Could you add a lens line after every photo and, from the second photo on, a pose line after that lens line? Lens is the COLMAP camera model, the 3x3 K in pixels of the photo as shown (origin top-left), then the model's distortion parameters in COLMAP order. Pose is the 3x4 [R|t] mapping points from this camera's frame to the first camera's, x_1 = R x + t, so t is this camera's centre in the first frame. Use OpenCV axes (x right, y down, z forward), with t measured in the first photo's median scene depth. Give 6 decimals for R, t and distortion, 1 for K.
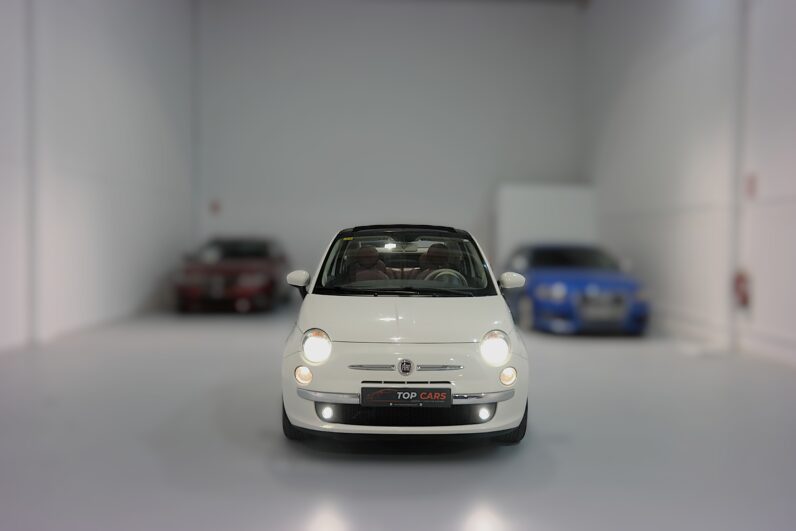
lens RADIAL K [[668.1, 0, 399.6], [0, 668.1, 262.9], [0, 0, 1]] dist [0.052107, 0.014150]
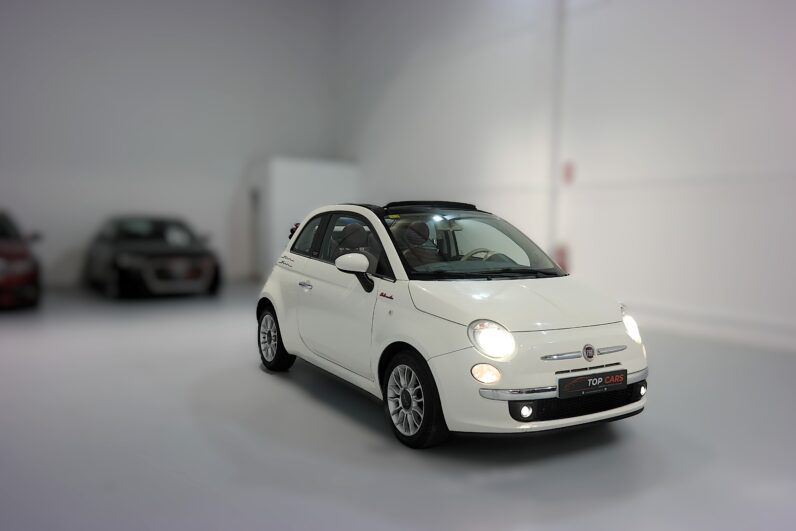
lens RADIAL K [[668.1, 0, 398.4], [0, 668.1, 268.4], [0, 0, 1]] dist [0.052107, 0.014150]
pose [[0.841612, -0.034581, 0.538974, -0.730698], [0.009158, 0.998718, 0.049778, -0.015090], [-0.540005, -0.036958, 0.840850, 0.340526]]
